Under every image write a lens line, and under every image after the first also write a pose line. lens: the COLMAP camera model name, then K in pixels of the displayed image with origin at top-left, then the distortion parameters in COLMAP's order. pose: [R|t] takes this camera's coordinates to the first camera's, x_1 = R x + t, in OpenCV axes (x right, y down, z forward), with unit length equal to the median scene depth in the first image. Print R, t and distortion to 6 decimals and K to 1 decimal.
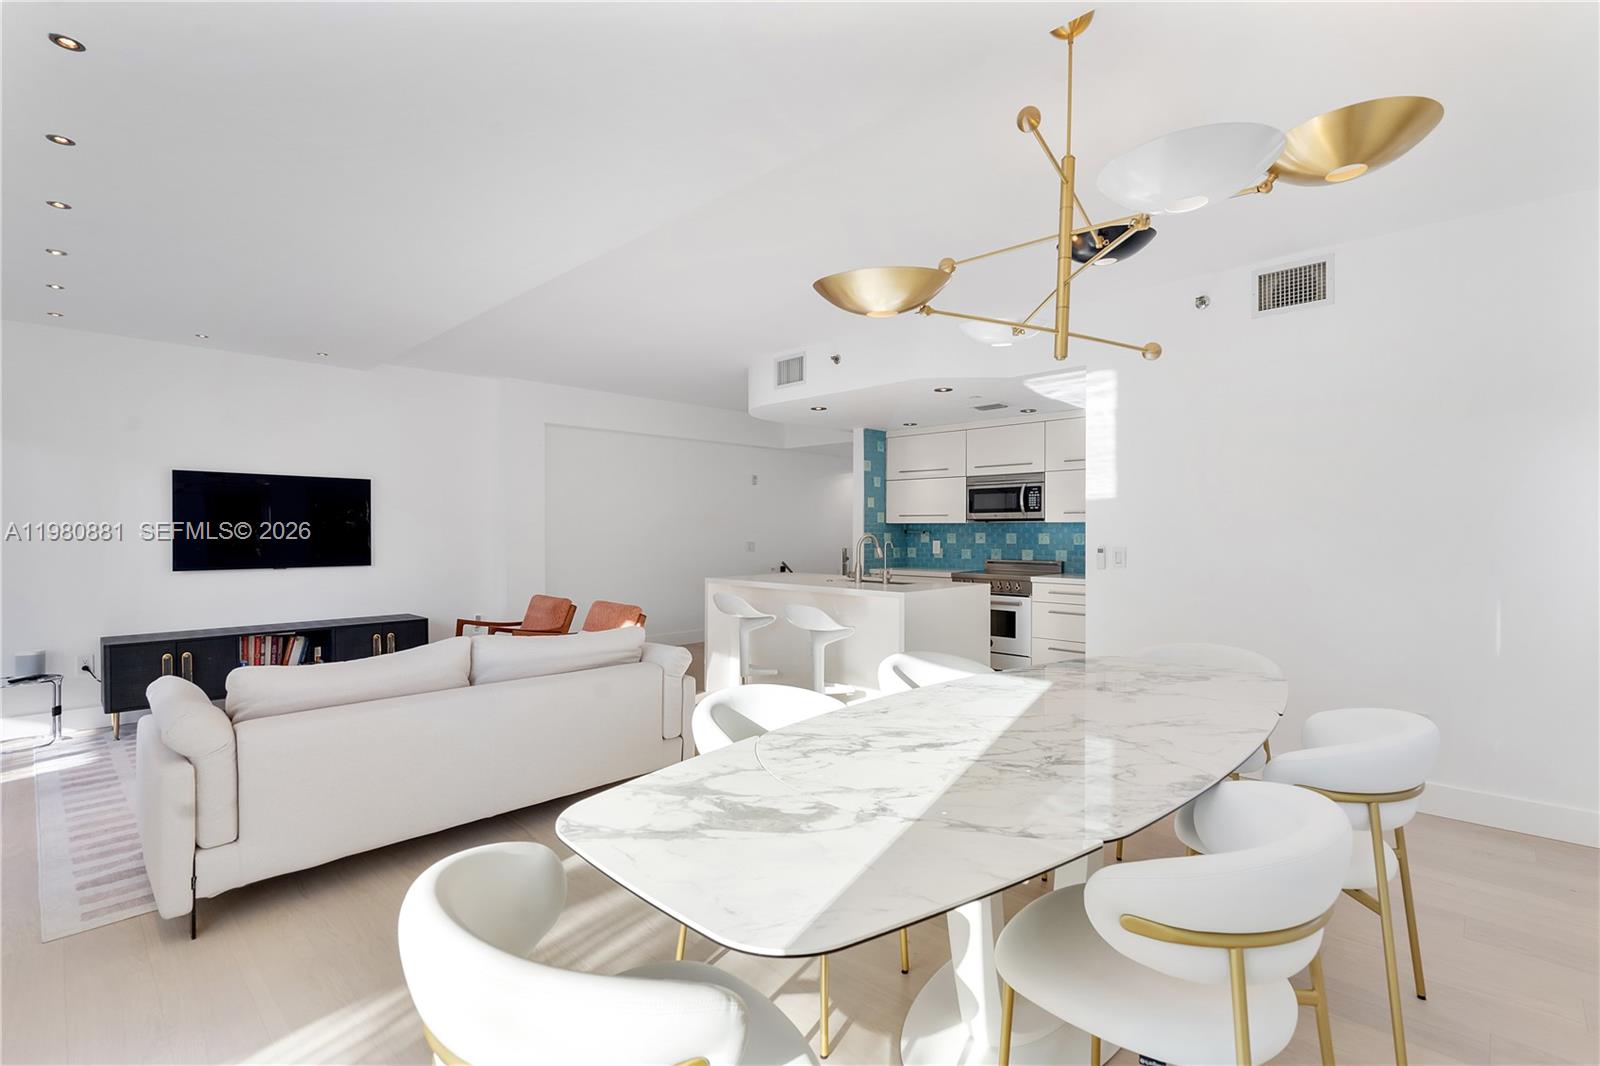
lens RADIAL K [[731.1, 0, 805.8], [0, 731.1, 536.1], [0, 0, 1]] dist [0.000641, 0.000354]
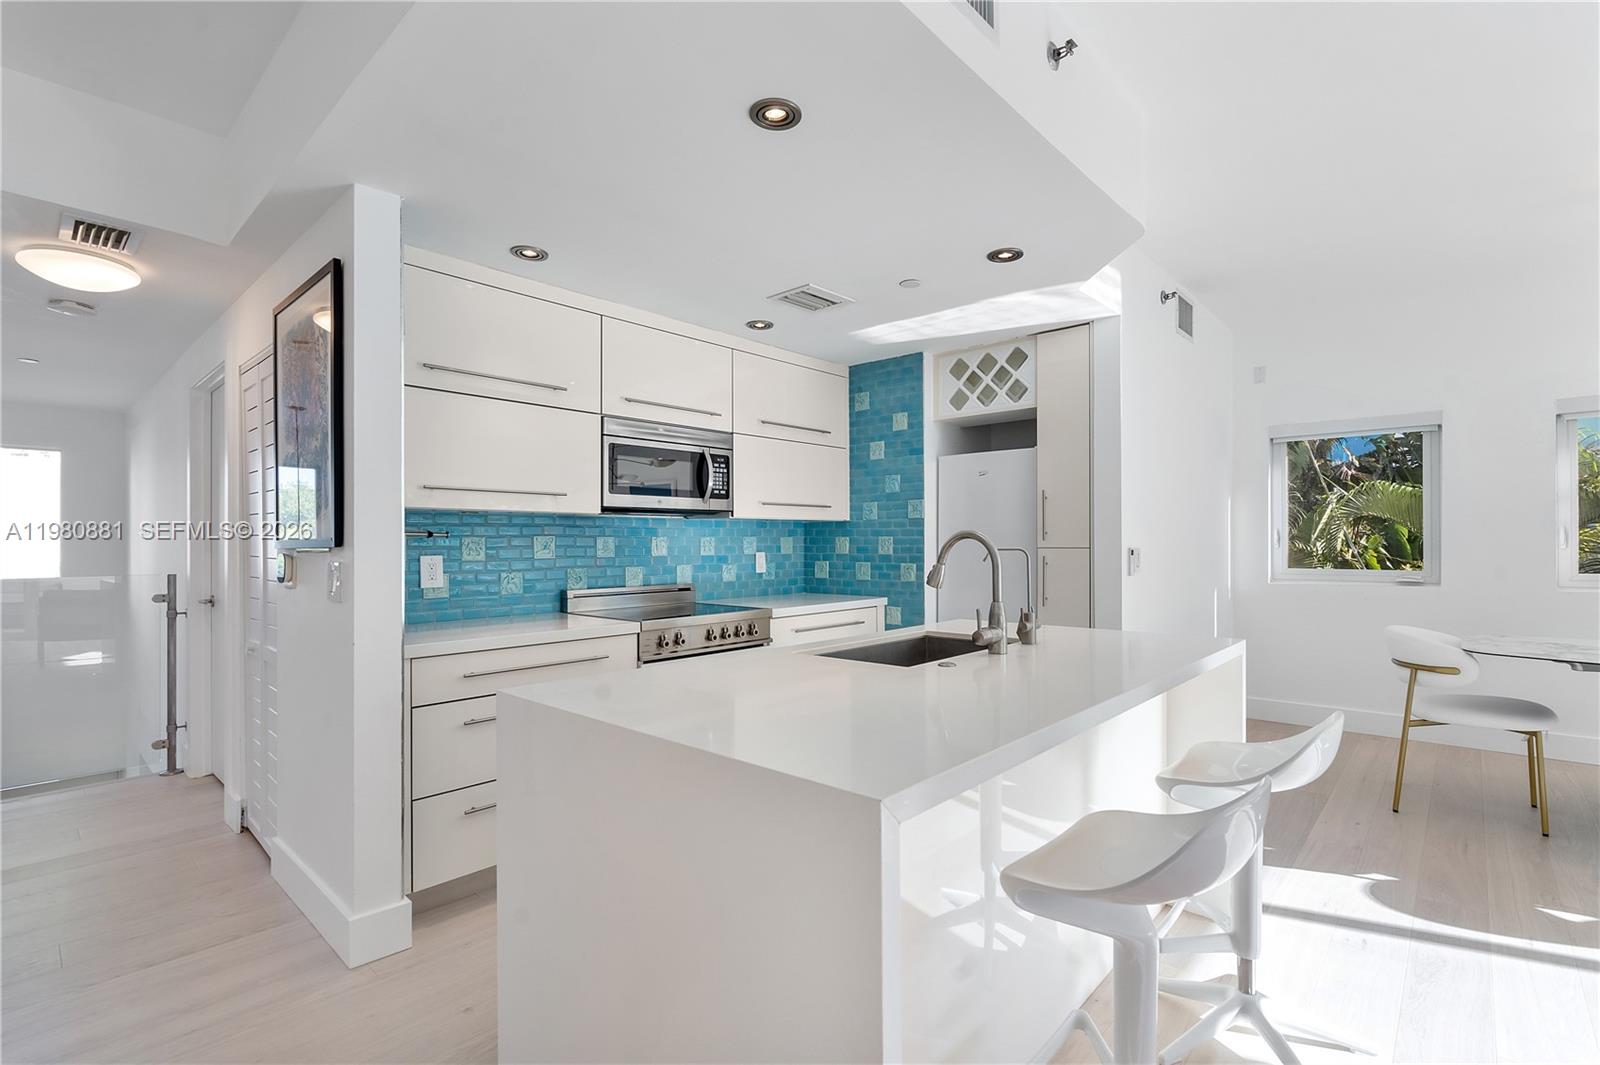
lens RADIAL K [[730.9, 0, 806.6], [0, 730.9, 540.7], [0, 0, 1]] dist [-0.003882, 0.000153]
pose [[-0.026622, 0.005414, 0.999631, -0.298977], [0.014755, 0.999879, -0.005023, 0.004261], [-0.999537, 0.014616, -0.026698, 1.059203]]
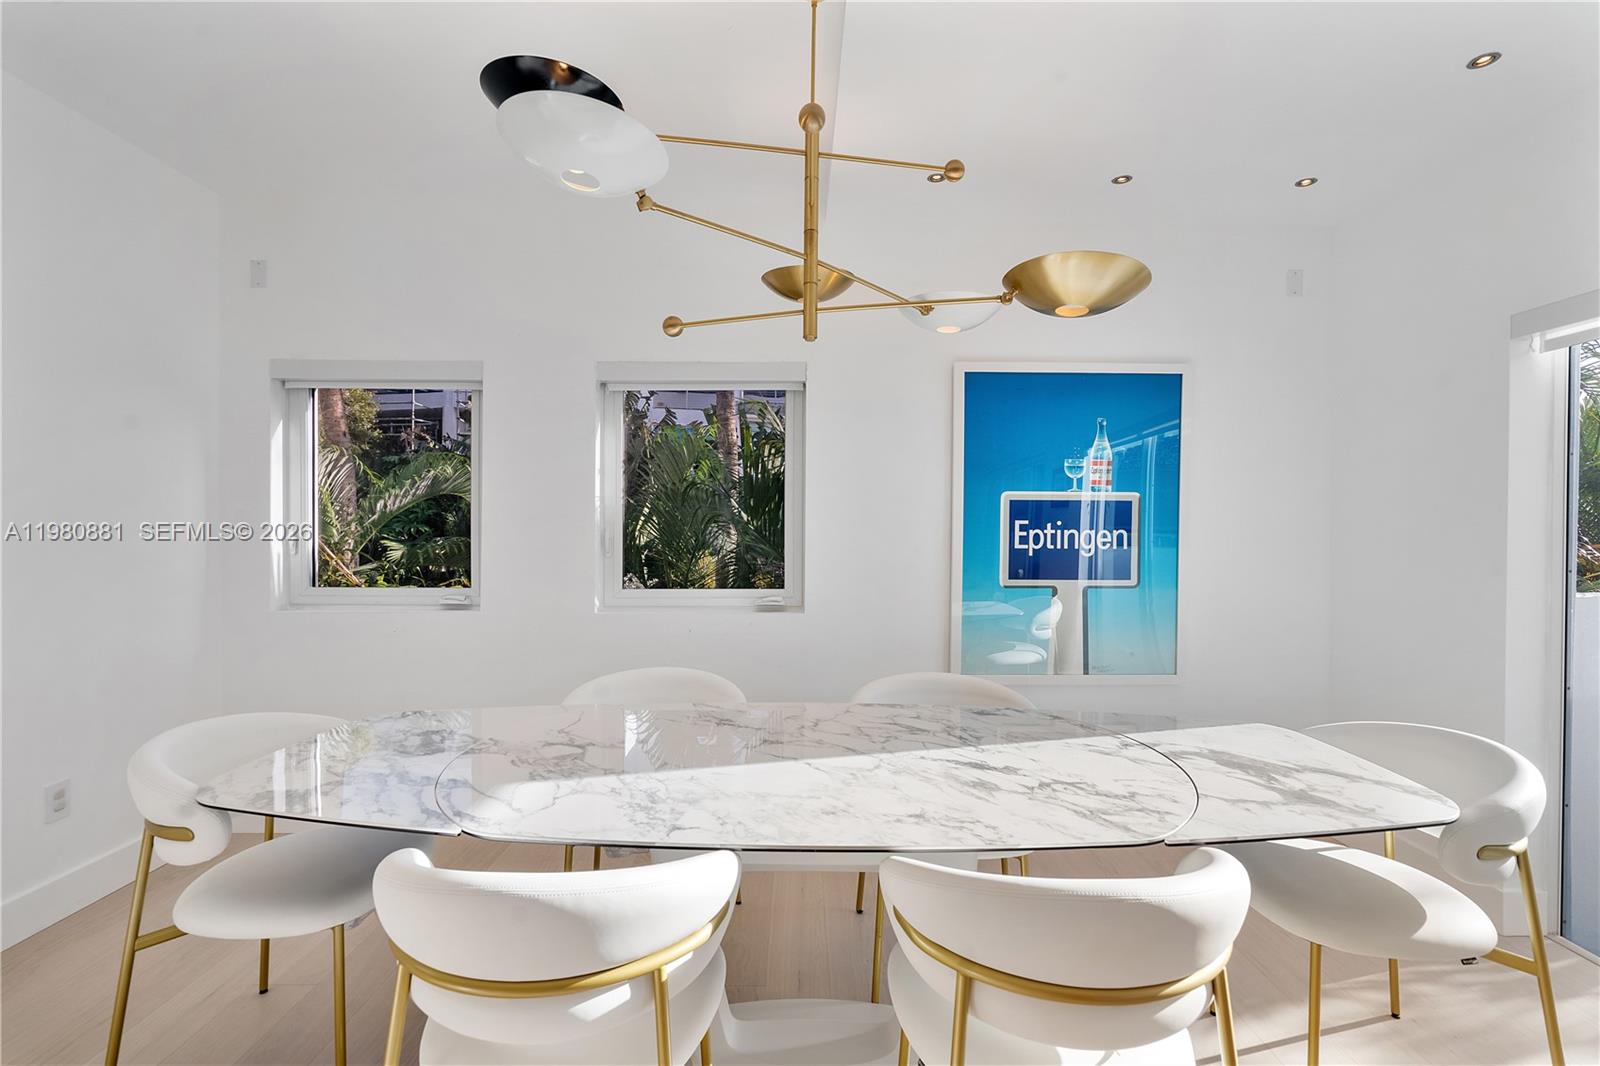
lens RADIAL K [[731.1, 0, 805.8], [0, 731.1, 536.1], [0, 0, 1]] dist [0.000641, 0.000354]
pose [[-0.695160, -0.006095, 0.718830, -0.106271], [0.004881, 0.999901, 0.013199, -0.003439], [-0.718839, 0.012684, -0.695061, 0.575227]]
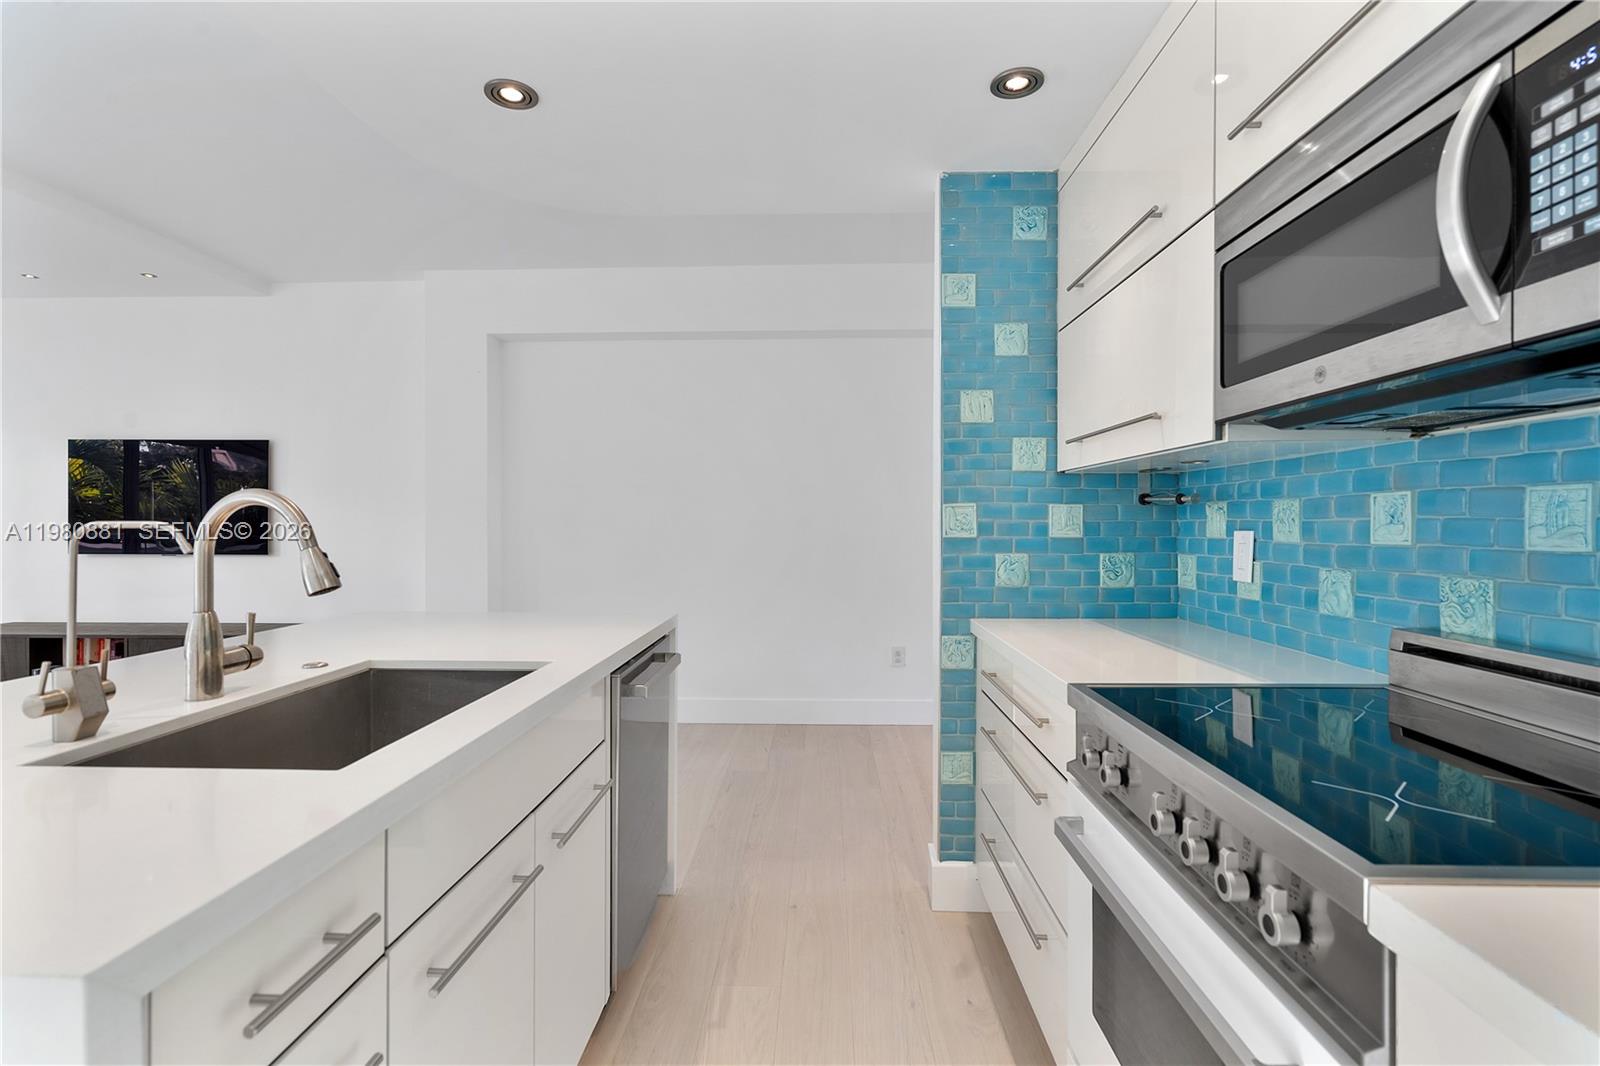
lens RADIAL K [[735.5, 0, 808.2], [0, 735.5, 528.9], [0, 0, 1]] dist [-0.000266, 0.000284]
pose [[0.671743, 0.007210, -0.740750, 0.351407], [-0.009685, 0.999953, 0.000951, 0.008794], [0.740721, 0.006535, 0.671781, 0.941139]]
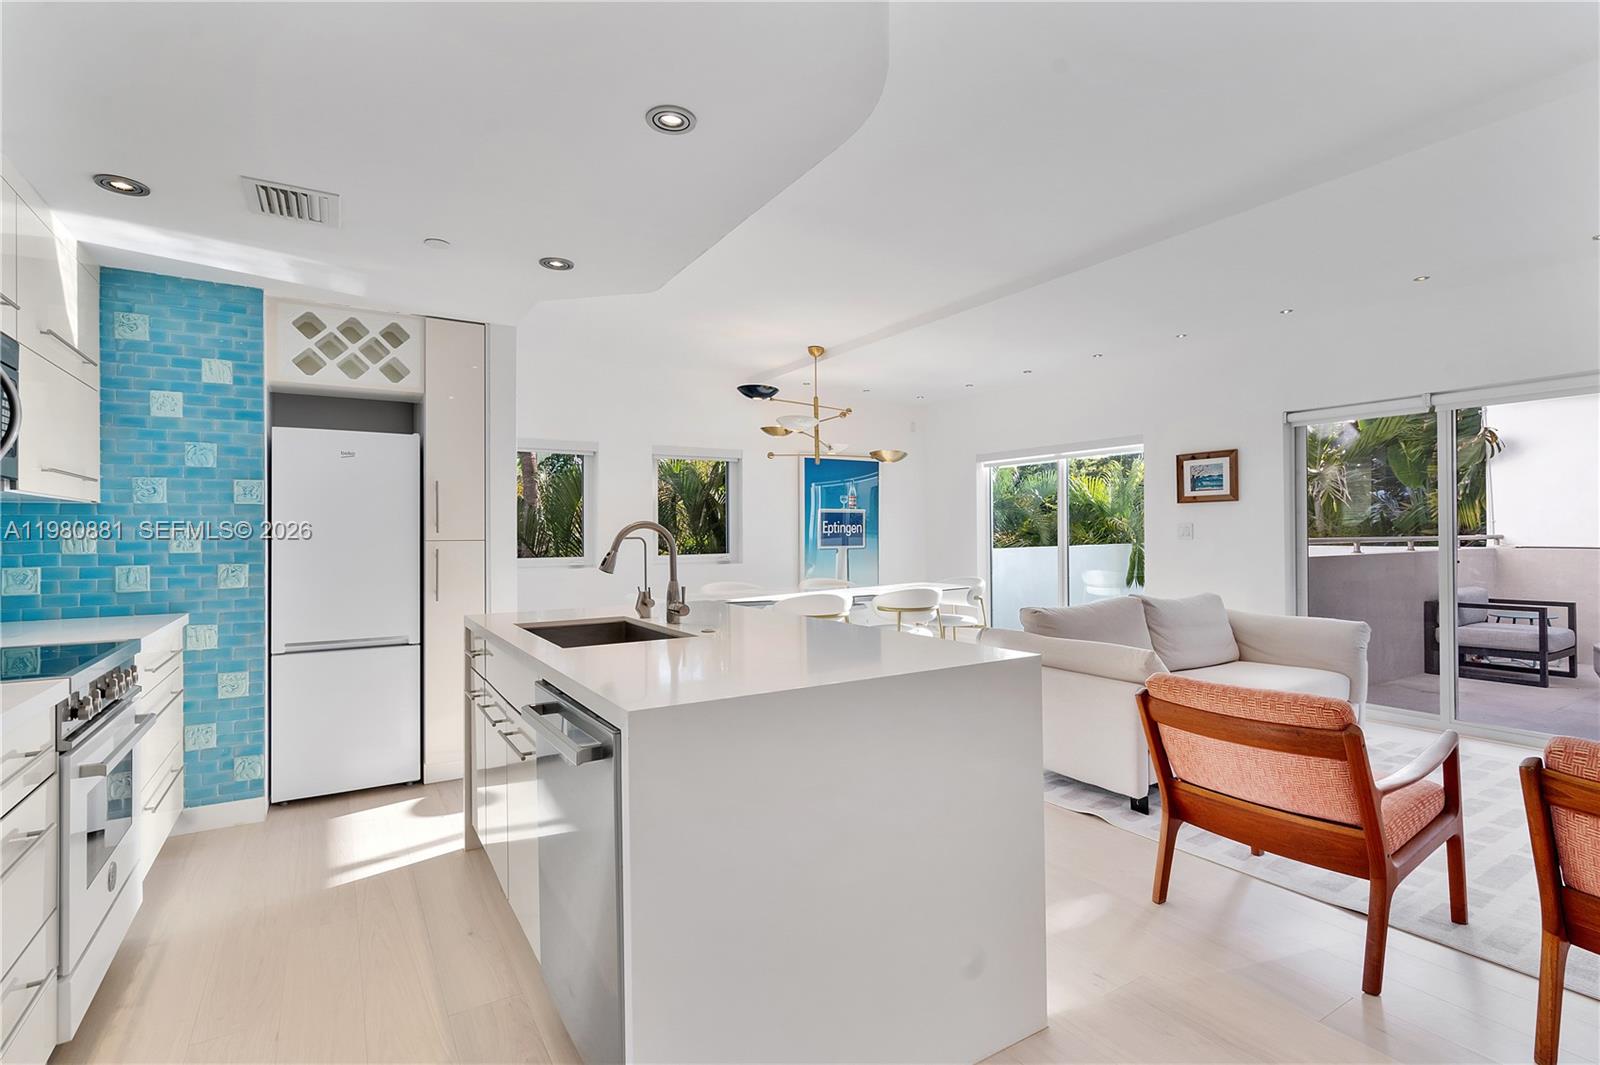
lens RADIAL K [[761.9, 0, 803.8], [0, 761.9, 529.8], [0, 0, 1]] dist [0.001485, 0.001113]
pose [[-0.967863, 0.011530, 0.251212, -0.126541], [0.012846, 0.999911, 0.003601, 0.002730], [-0.251149, 0.006713, -0.967925, 1.384572]]
